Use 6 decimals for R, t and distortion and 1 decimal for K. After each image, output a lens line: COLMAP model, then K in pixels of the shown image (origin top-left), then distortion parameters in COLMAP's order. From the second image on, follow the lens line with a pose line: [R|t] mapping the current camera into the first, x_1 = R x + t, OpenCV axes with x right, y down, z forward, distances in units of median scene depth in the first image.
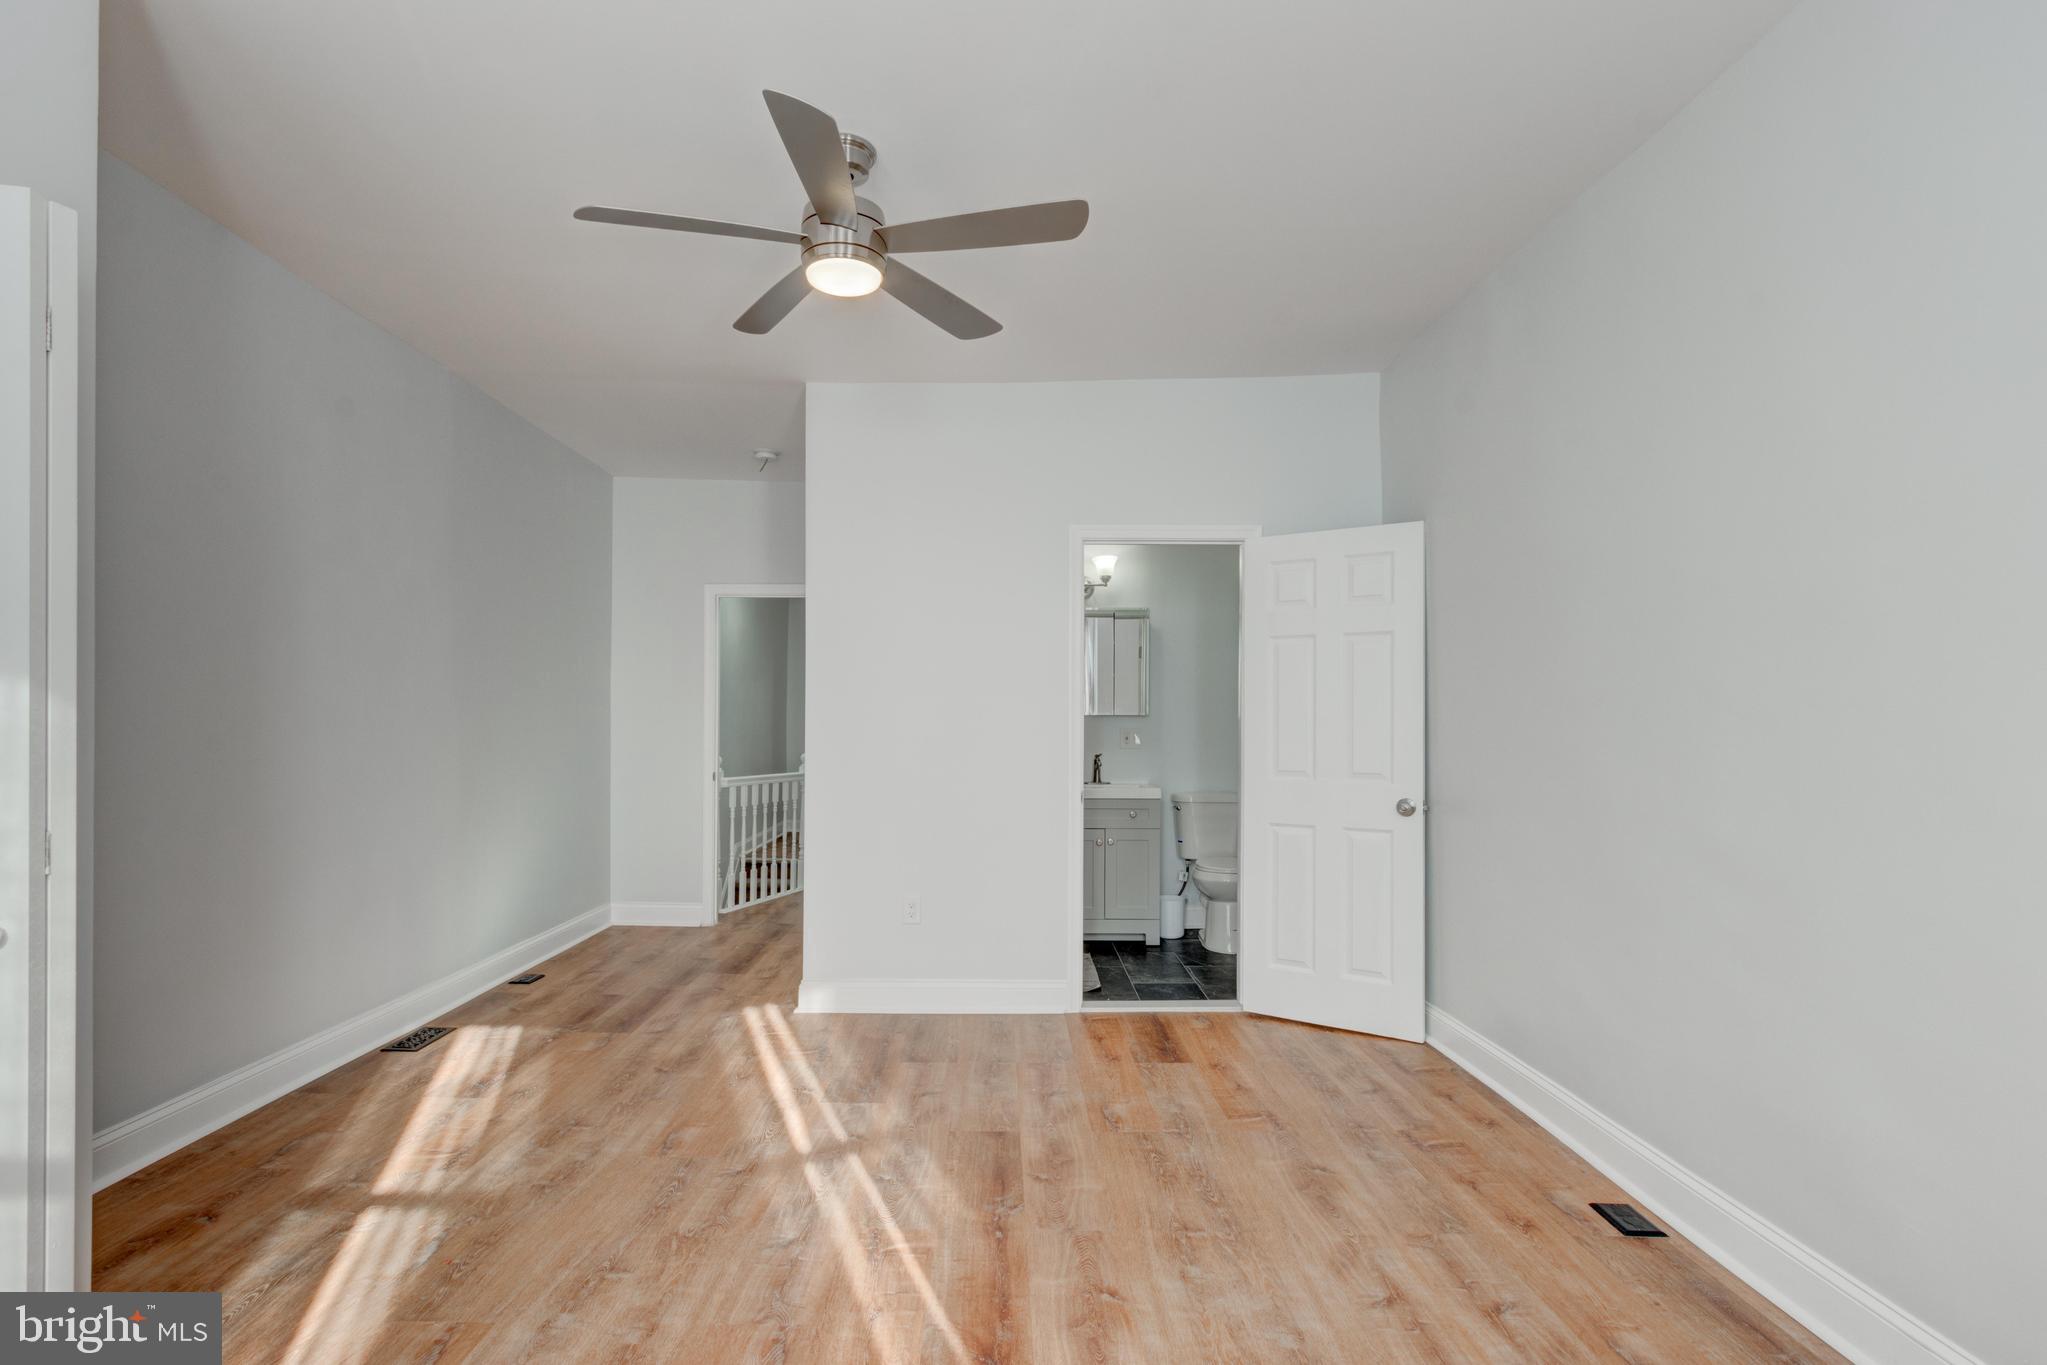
lens RADIAL K [[978.9, 0, 945.3], [0, 978.9, 725.4], [0, 0, 1]] dist [0.000749, 0.000300]
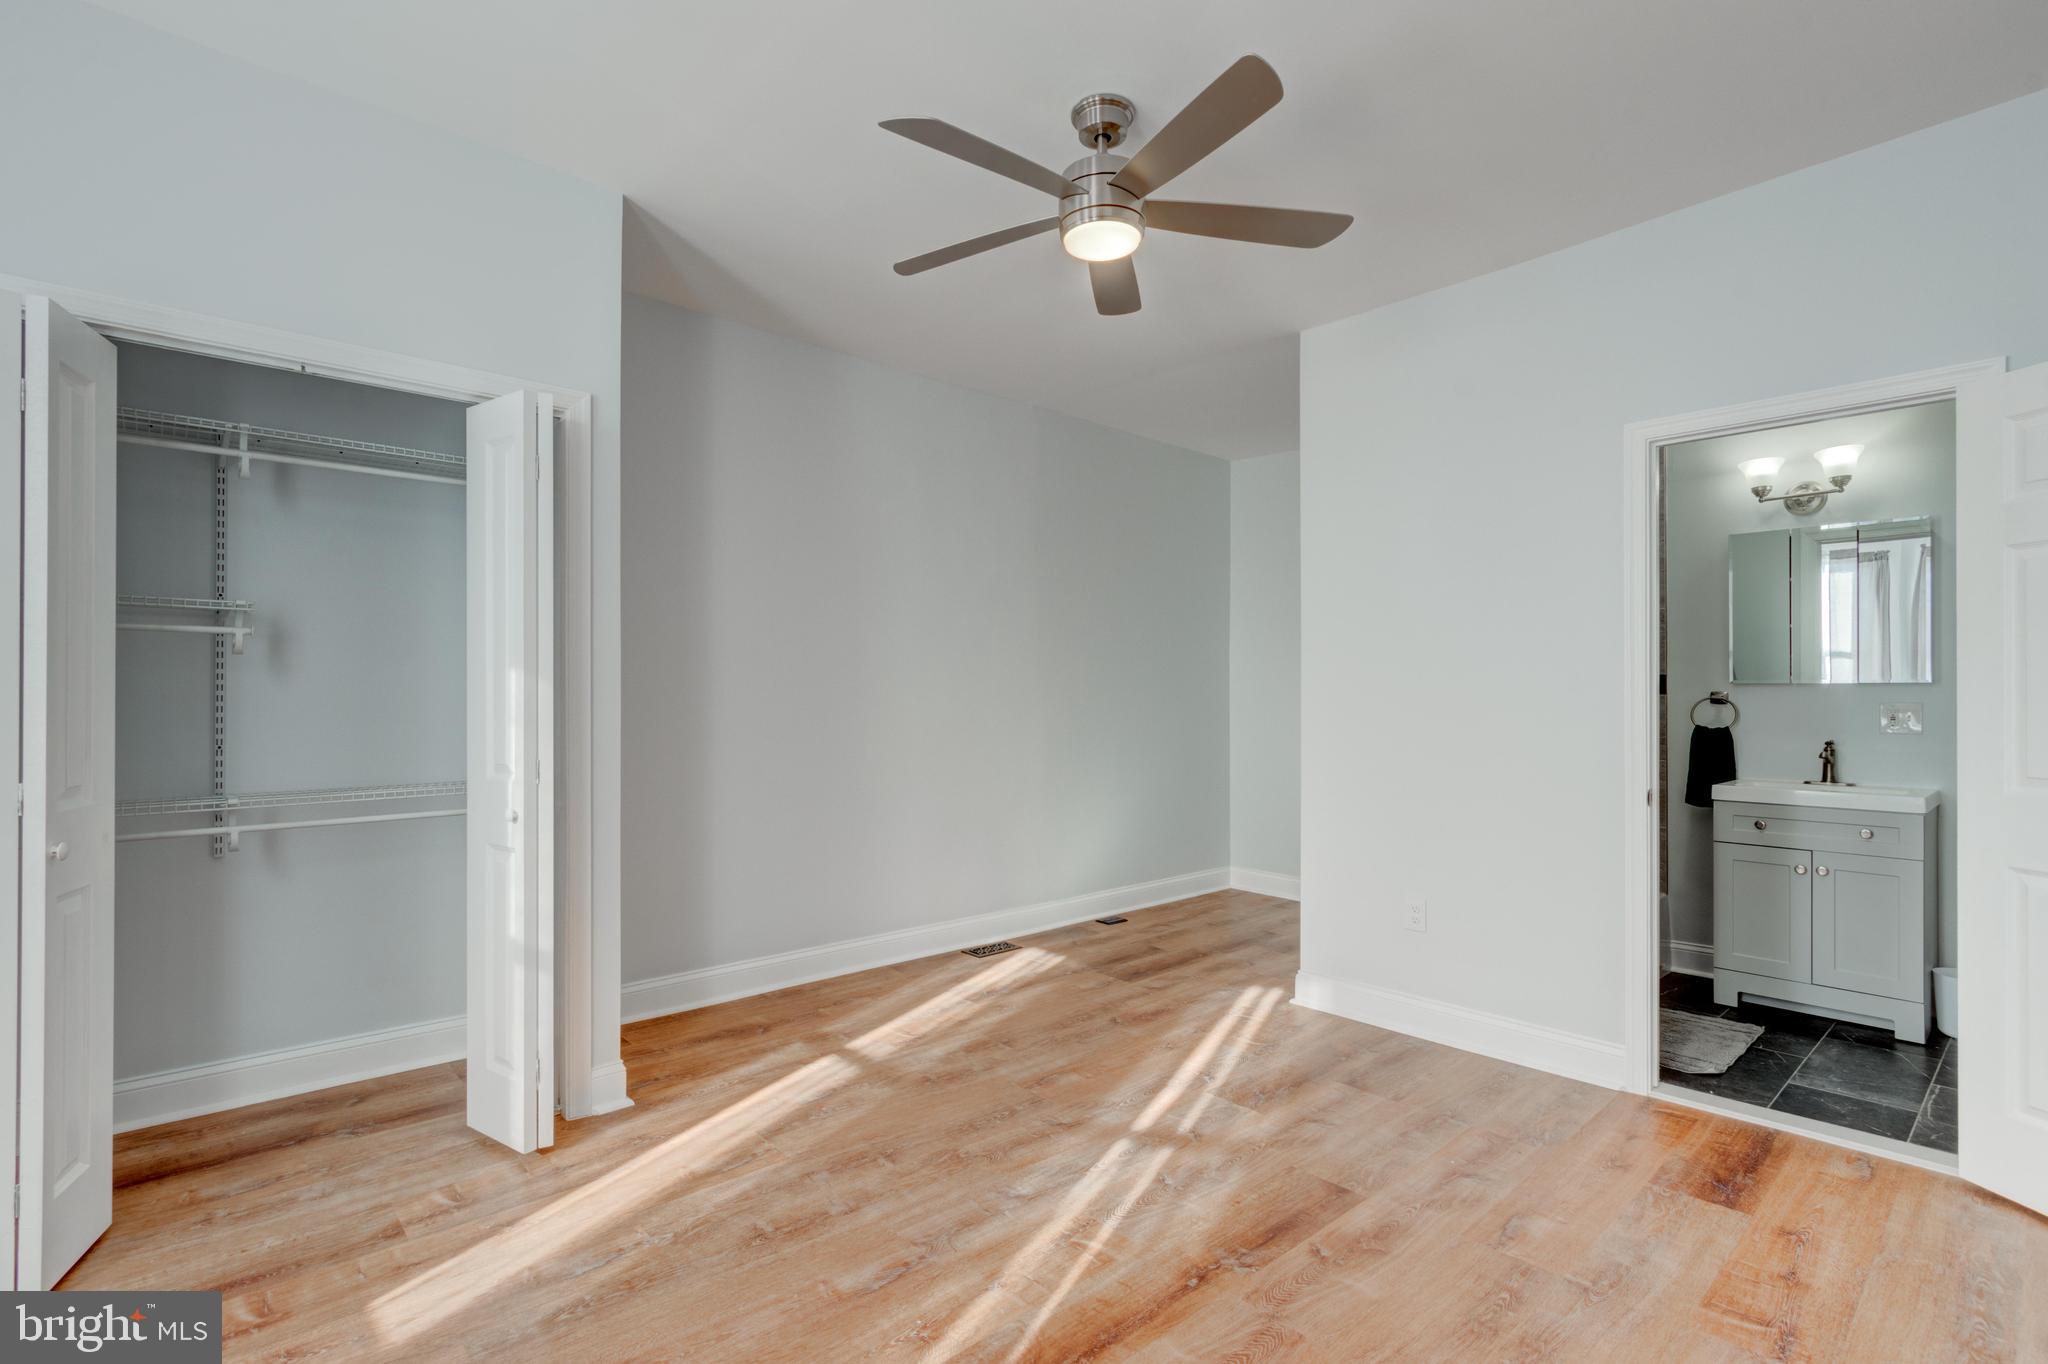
lens RADIAL K [[941.3, 0, 991.8], [0, 941.3, 691.1], [0, 0, 1]] dist [0.002317, -0.000617]
pose [[0.680023, -0.004476, -0.733177, 0.401071], [-0.001602, 0.999970, -0.007591, 0.001612], [0.733189, 0.006337, 0.679995, 0.217628]]
